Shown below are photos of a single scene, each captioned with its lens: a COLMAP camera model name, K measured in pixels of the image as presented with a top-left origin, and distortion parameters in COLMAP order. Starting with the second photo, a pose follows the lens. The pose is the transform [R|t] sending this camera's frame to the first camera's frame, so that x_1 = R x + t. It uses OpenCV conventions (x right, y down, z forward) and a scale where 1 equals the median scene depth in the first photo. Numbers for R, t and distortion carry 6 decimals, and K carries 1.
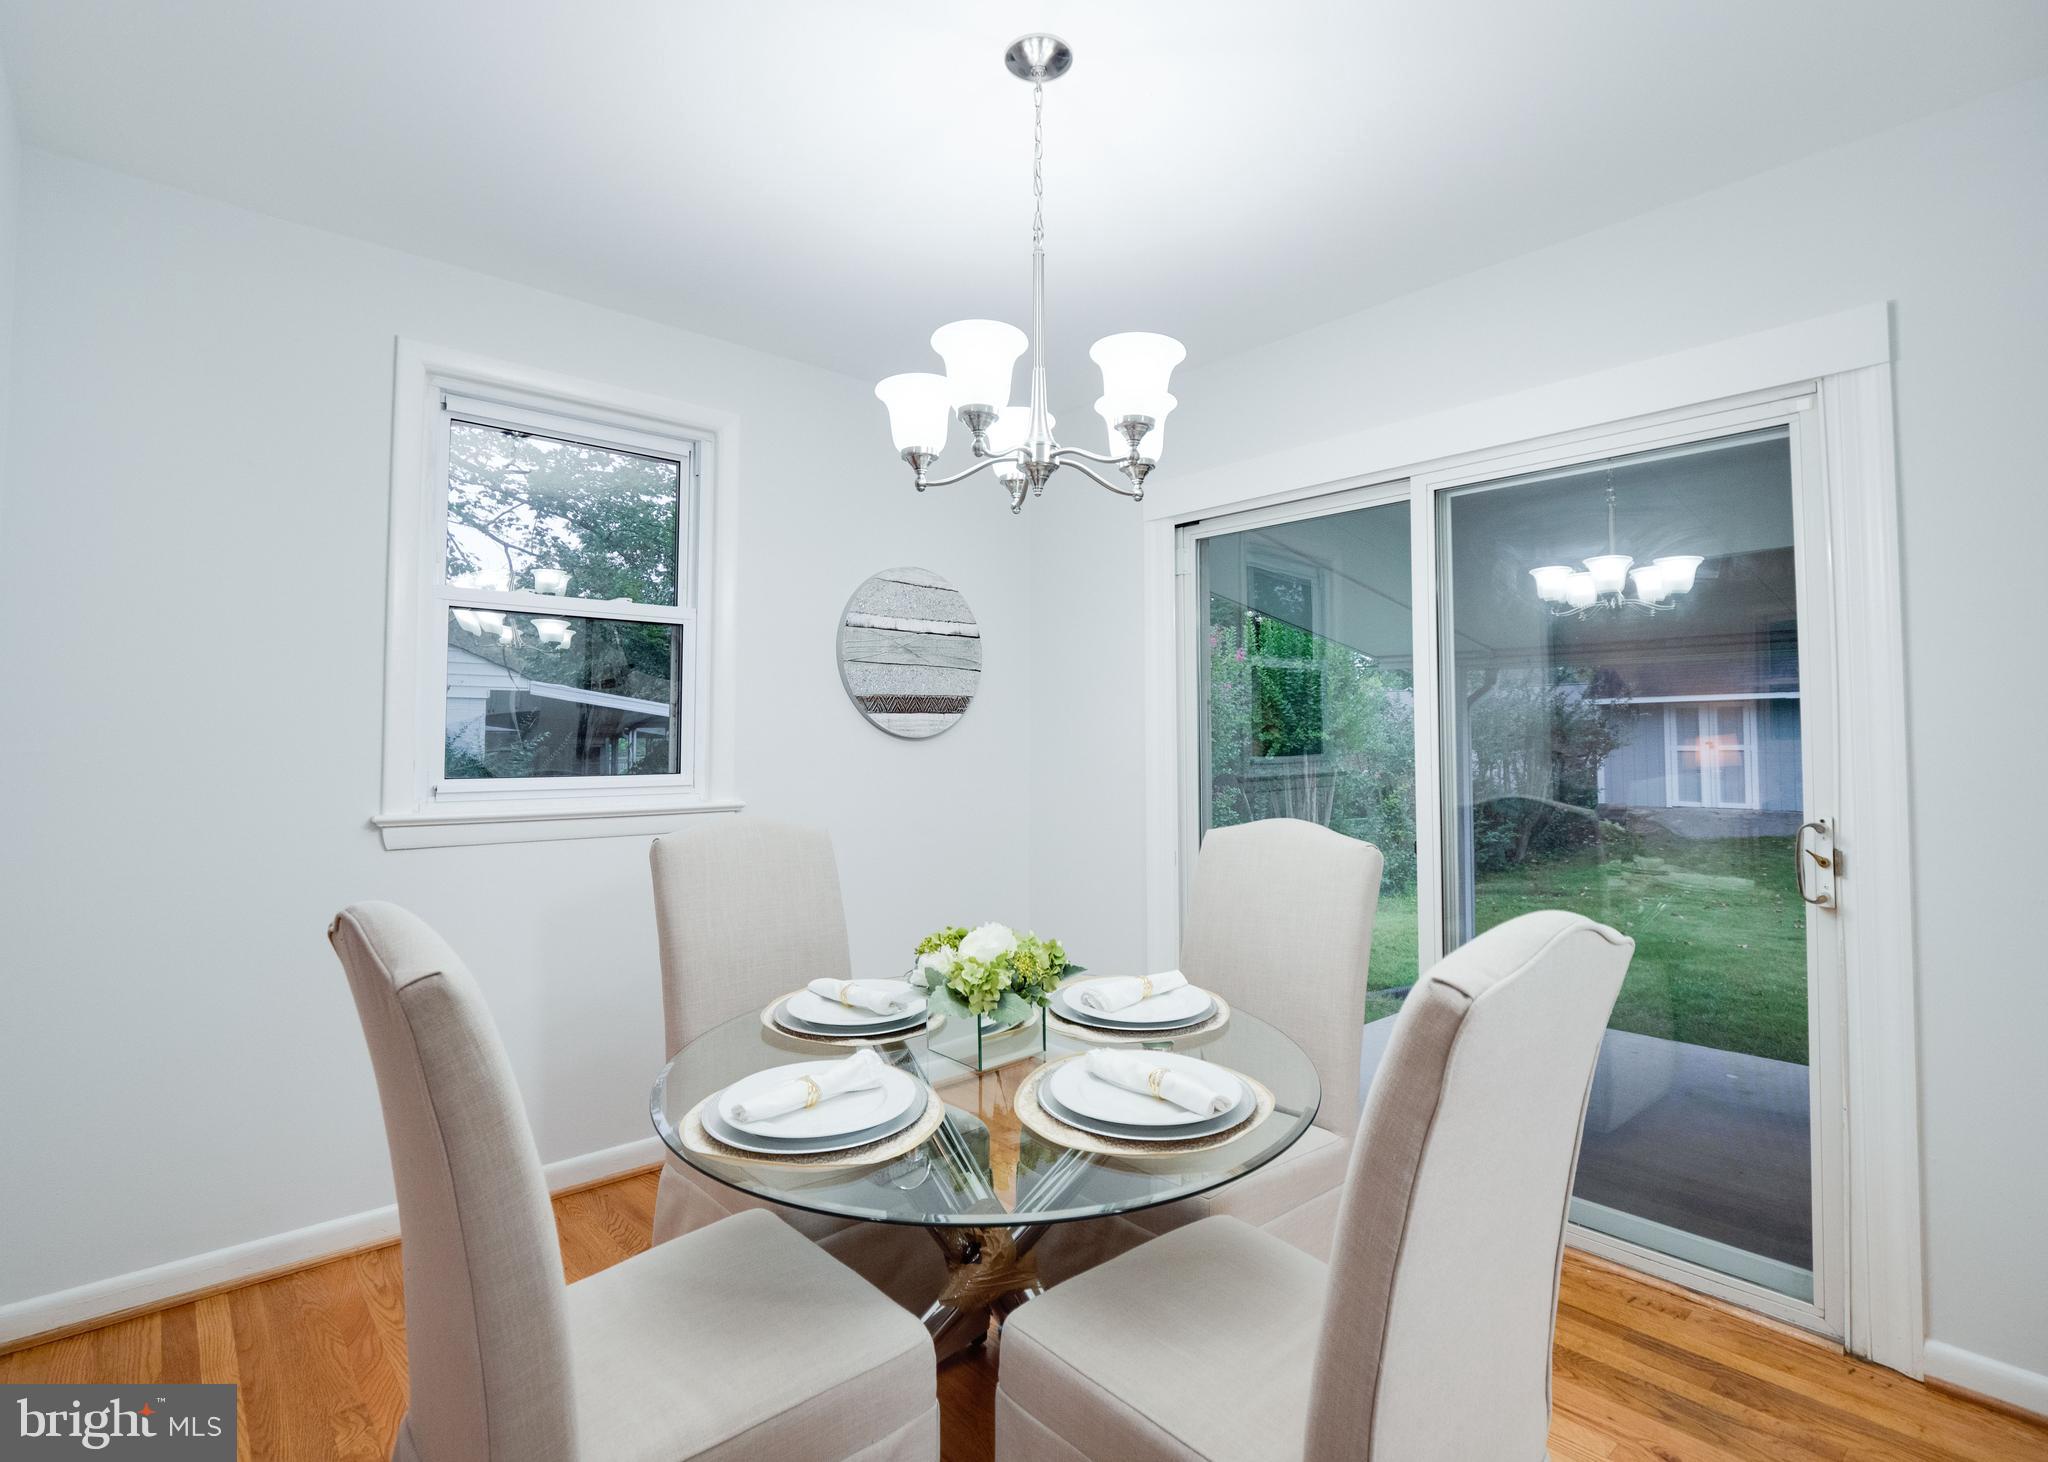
lens RADIAL K [[997.7, 0, 1024.0], [0, 997.7, 731.0], [0, 0, 1]] dist [-0.032129, -0.000008]
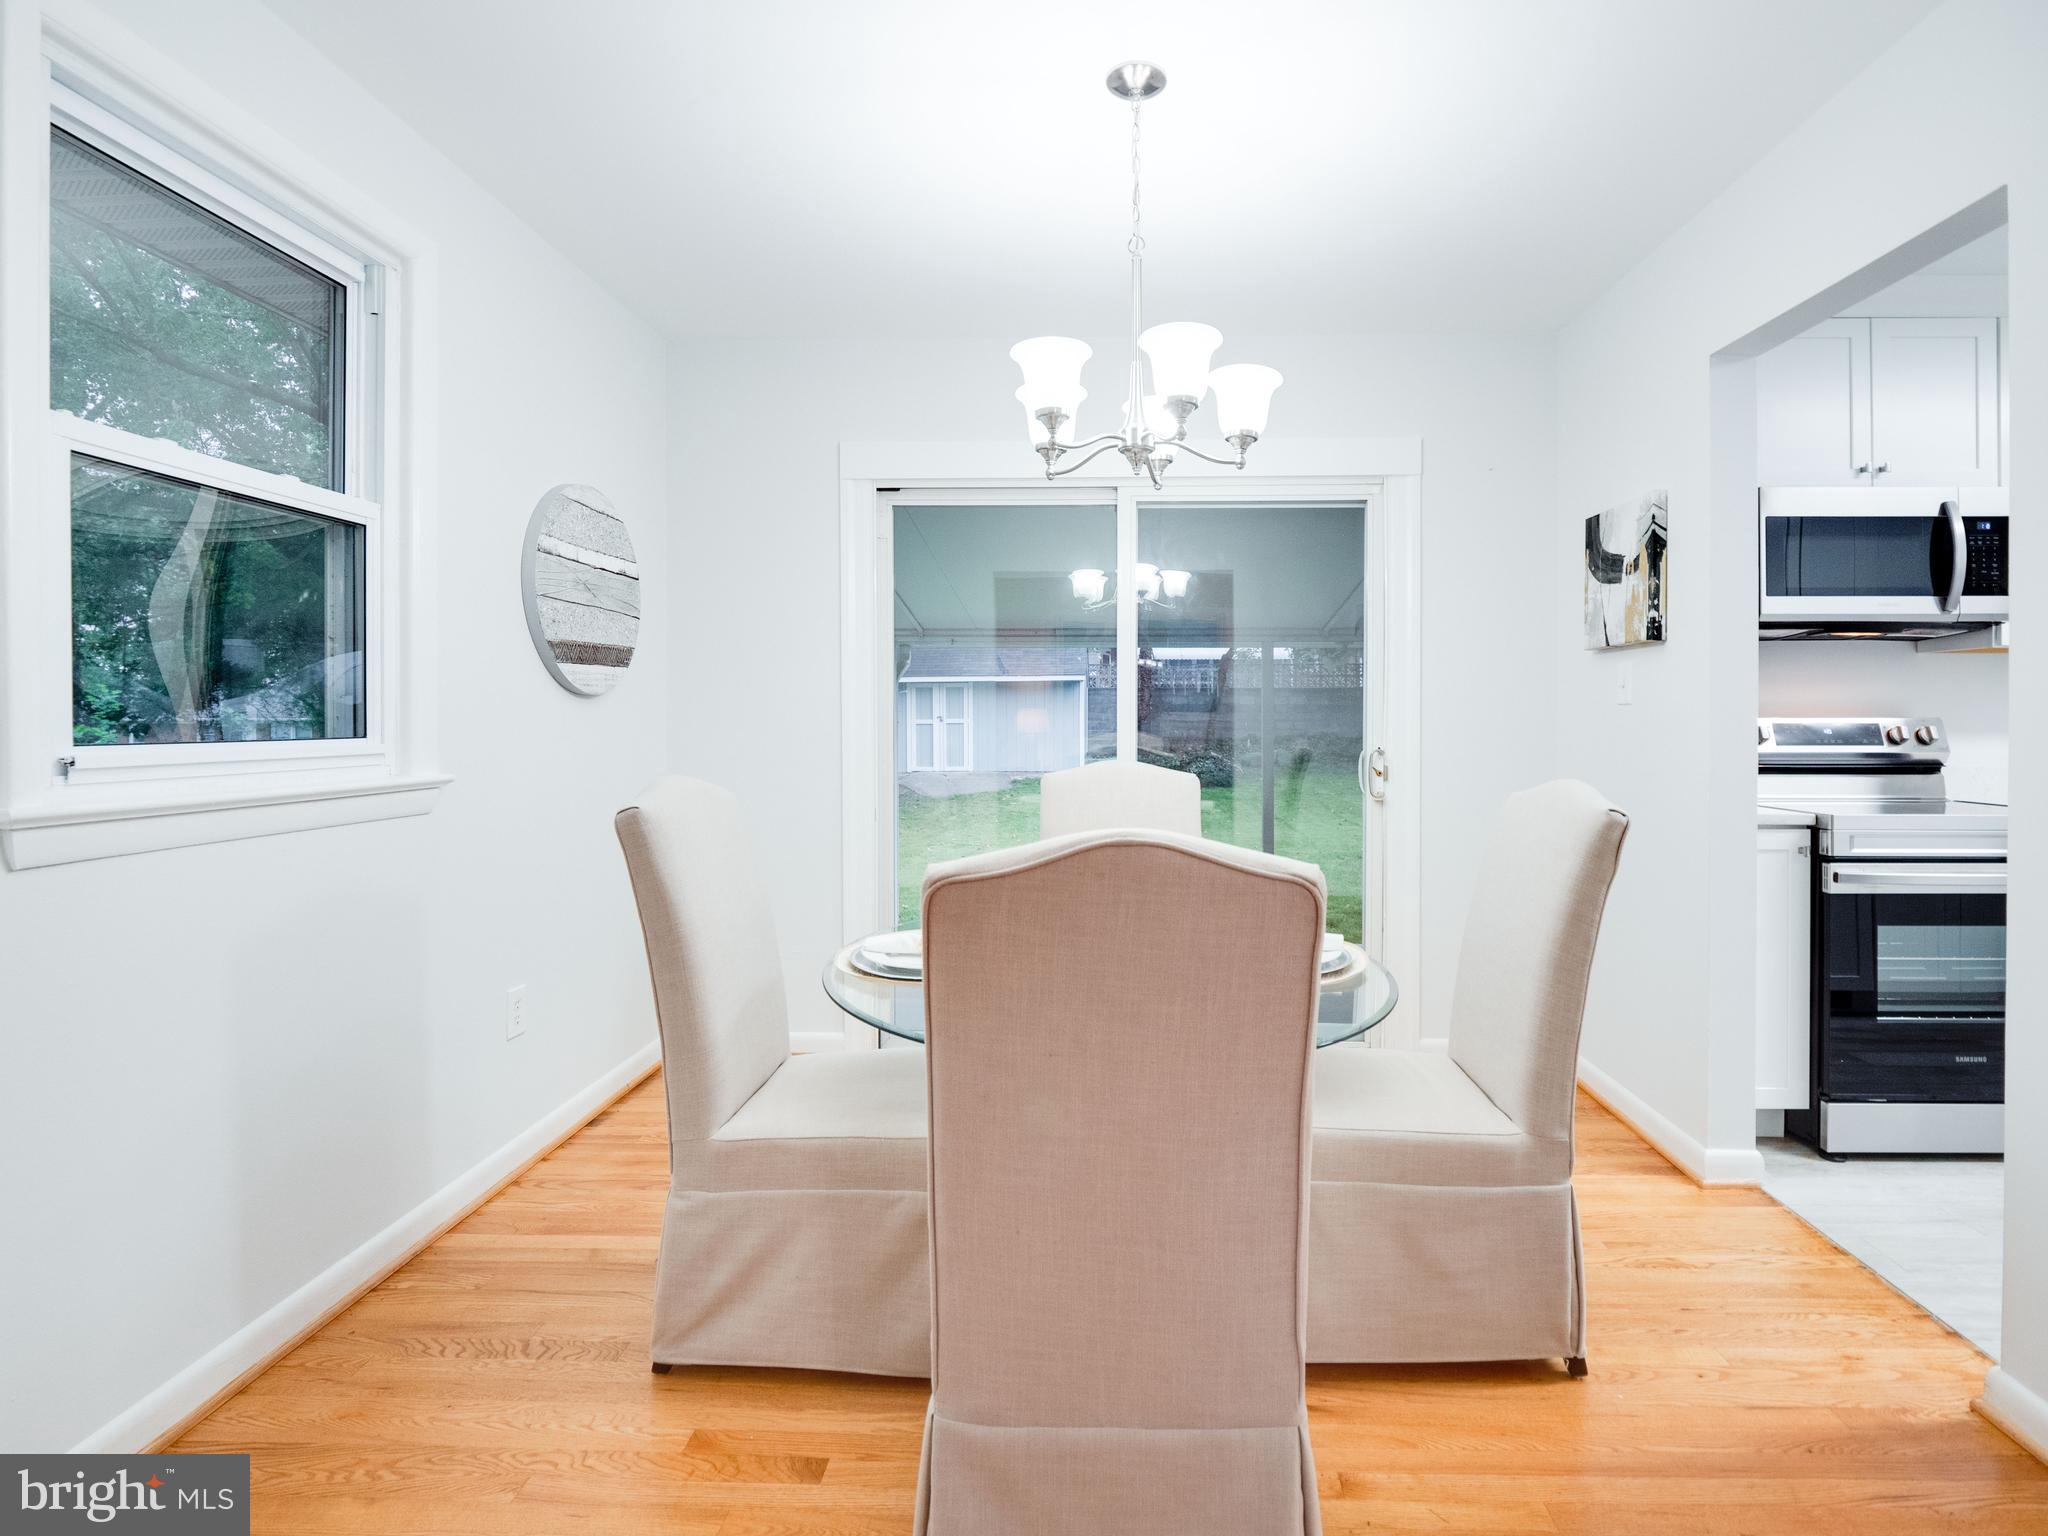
lens RADIAL K [[1048.4, 0, 1065.4], [0, 1048.4, 763.5], [0, 0, 1]] dist [-0.028992, -0.001173]
pose [[0.669923, -0.032447, 0.741721, -0.521666], [-0.005532, 0.998799, 0.048689, 0.021216], [-0.742410, -0.036721, 0.668939, 0.132116]]
